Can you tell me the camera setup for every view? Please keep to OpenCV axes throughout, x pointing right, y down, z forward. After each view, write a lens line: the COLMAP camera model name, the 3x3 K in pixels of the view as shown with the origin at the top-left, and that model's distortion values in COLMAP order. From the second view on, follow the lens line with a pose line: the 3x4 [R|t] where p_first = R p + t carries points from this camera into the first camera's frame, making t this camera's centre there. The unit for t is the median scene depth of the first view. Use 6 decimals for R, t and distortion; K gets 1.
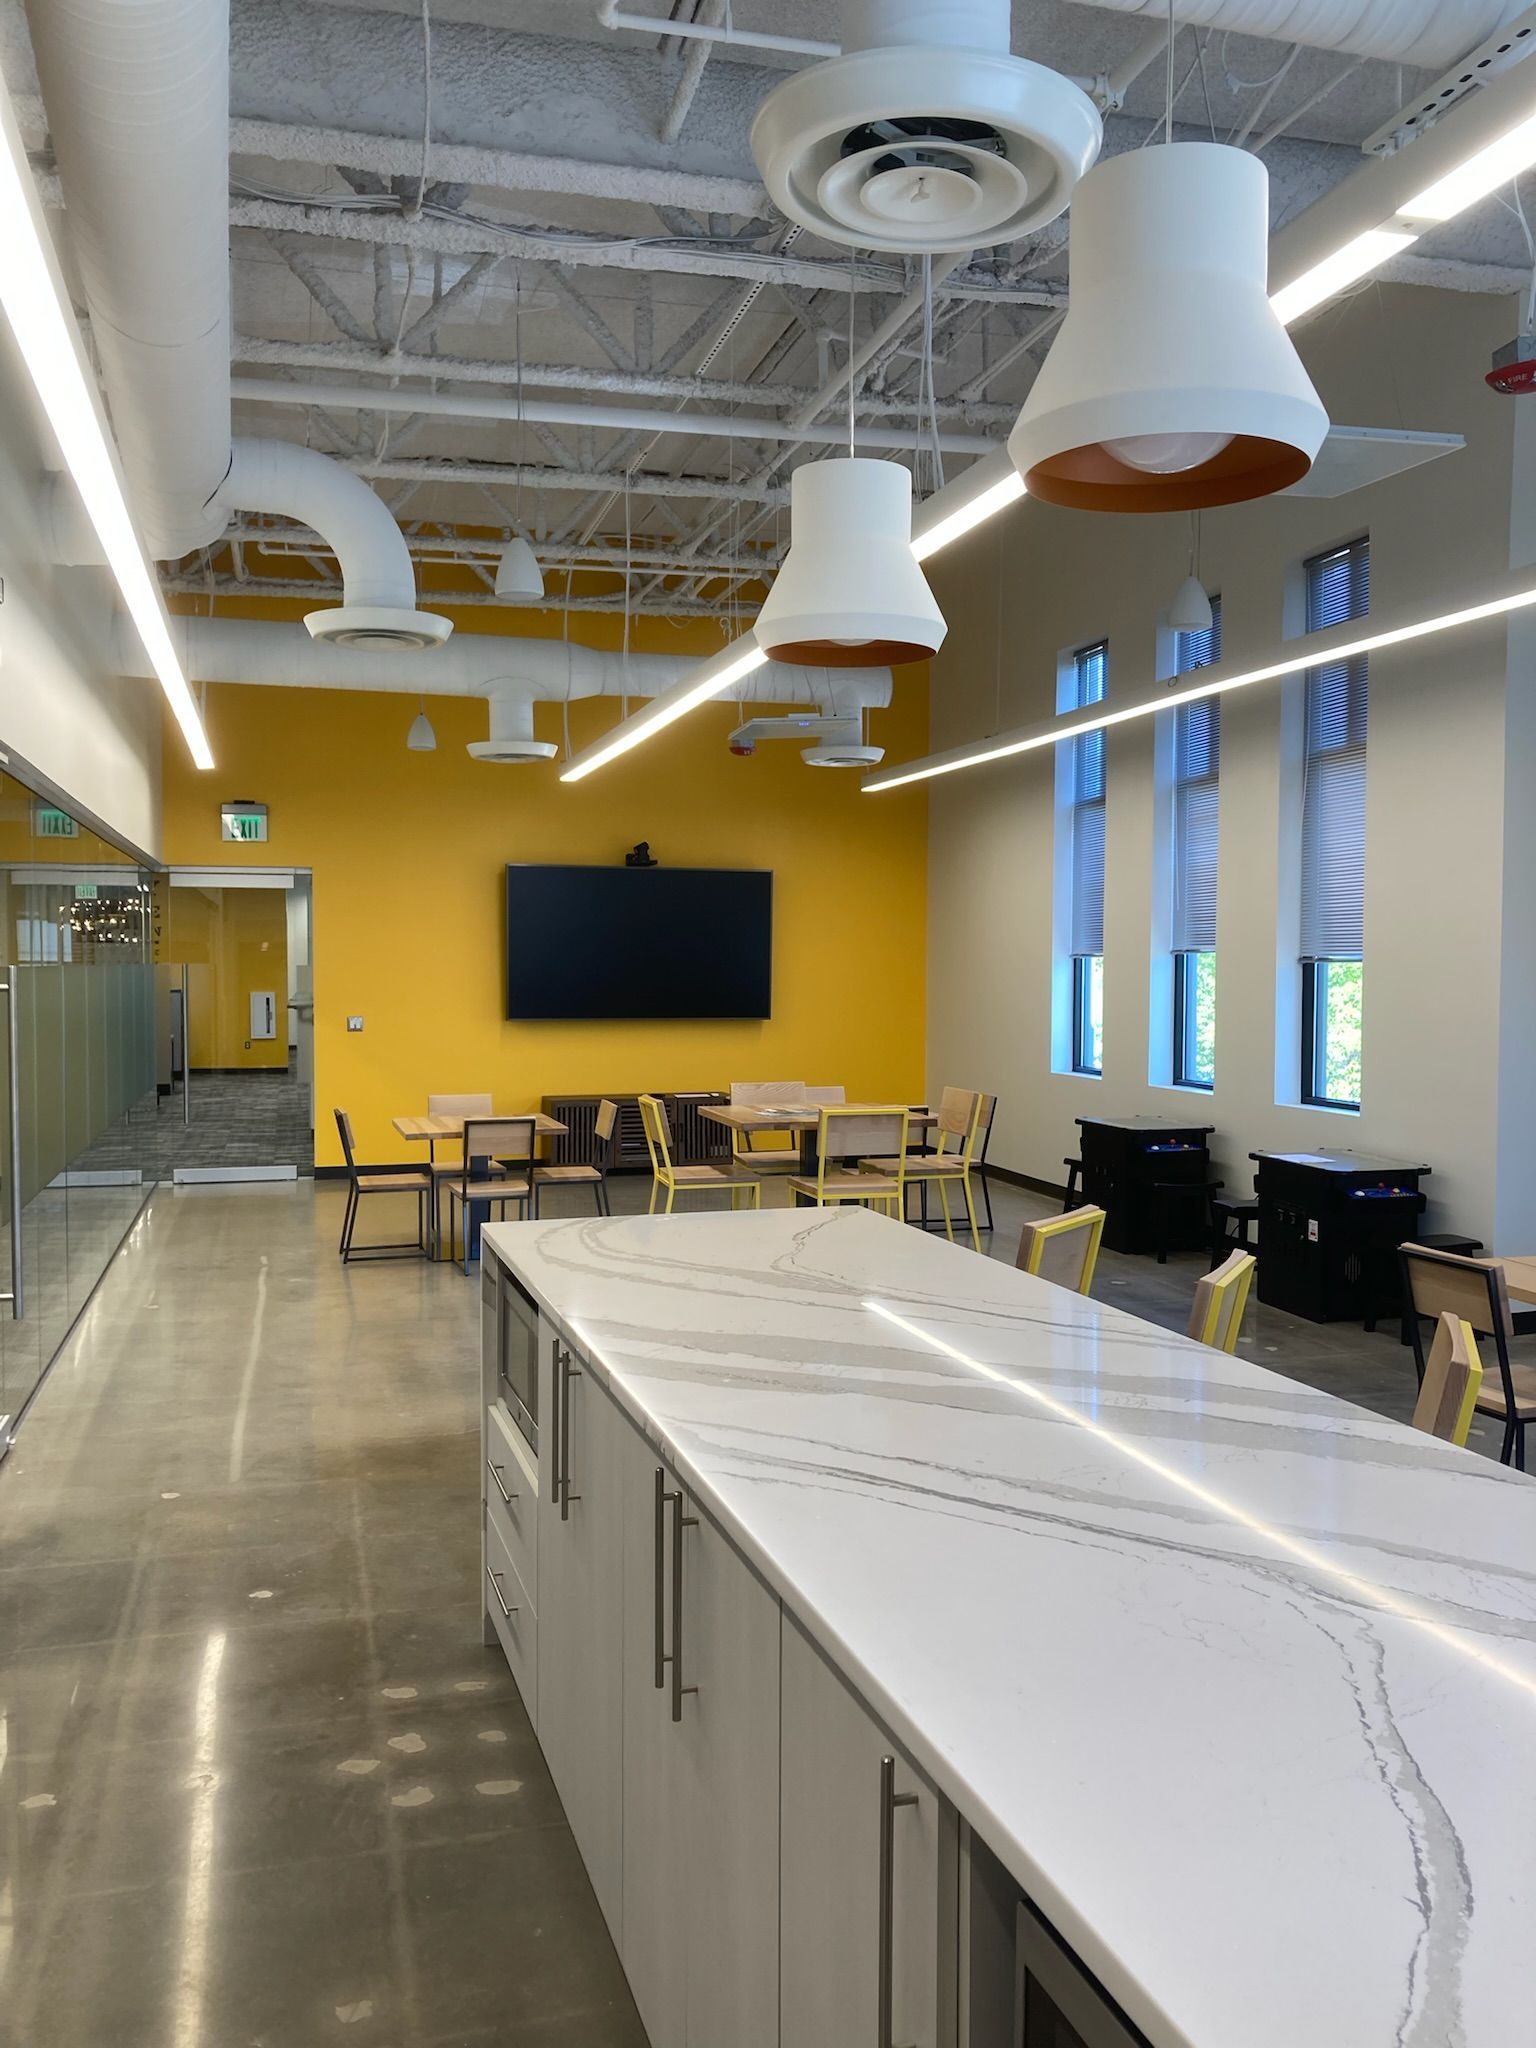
lens RADIAL K [[1655.2, 0, 768.0], [0, 1655.2, 1024.0], [0, 0, 1]] dist [-0.011067, -0.003834]
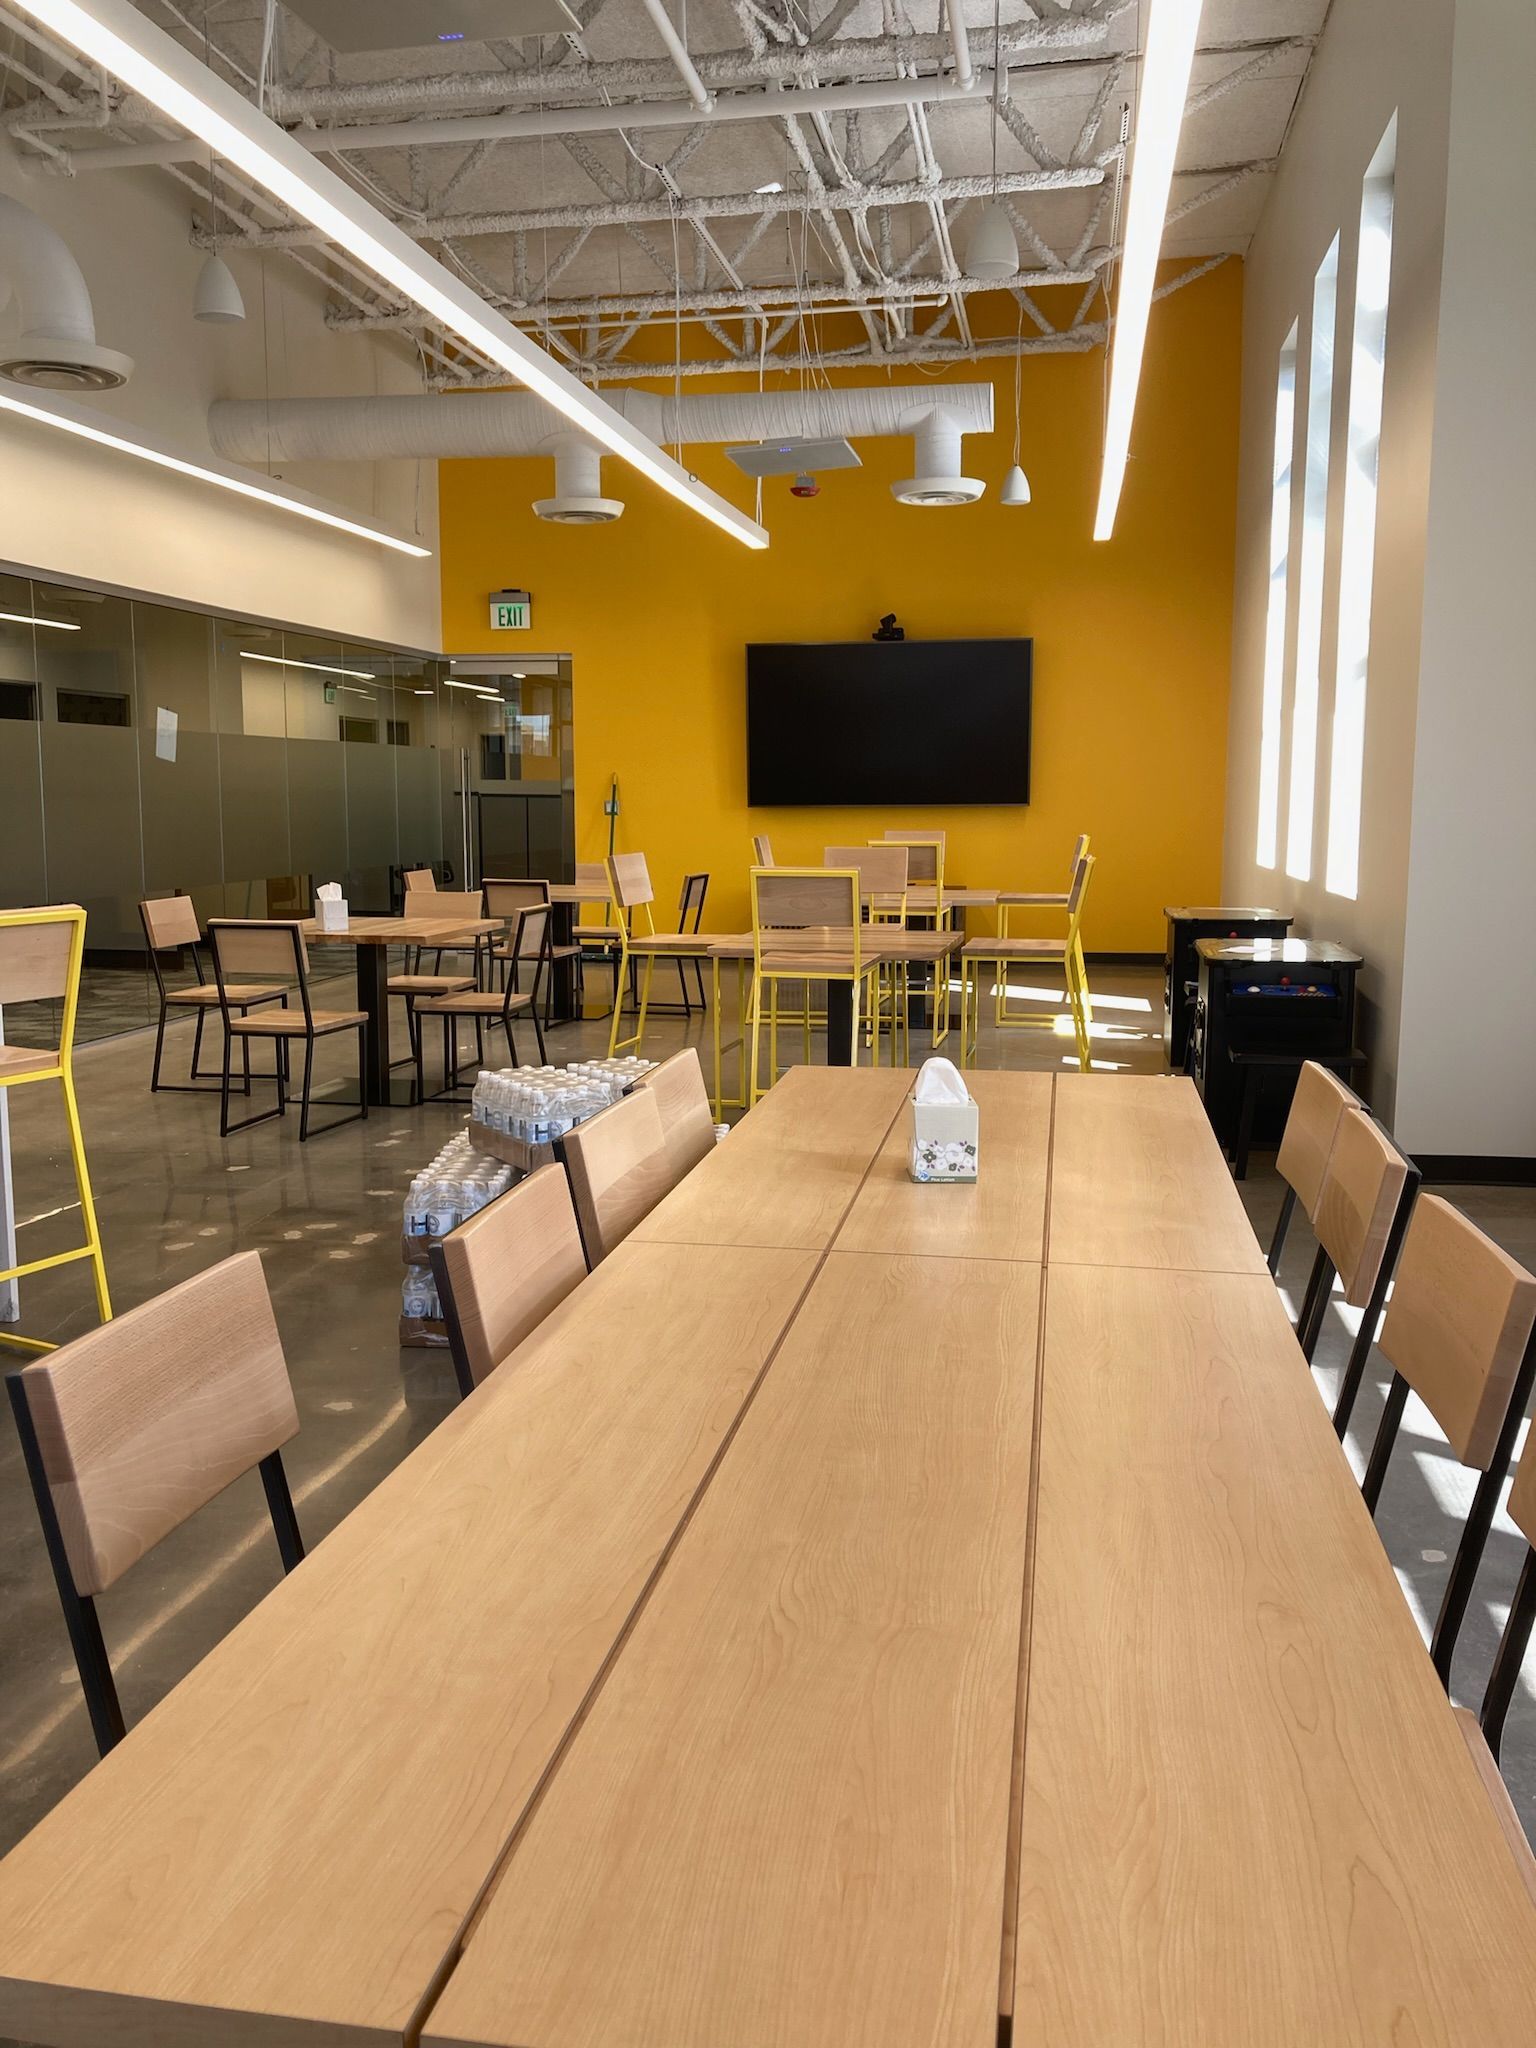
lens RADIAL K [[1655.2, 0, 768.0], [0, 1655.2, 1024.0], [0, 0, 1]] dist [-0.011067, -0.003834]
pose [[0.889338, 0.067408, -0.452254, 0.321749], [-0.021786, 0.994197, 0.105343, 0.025761], [0.456731, -0.083833, 0.885646, 0.120393]]
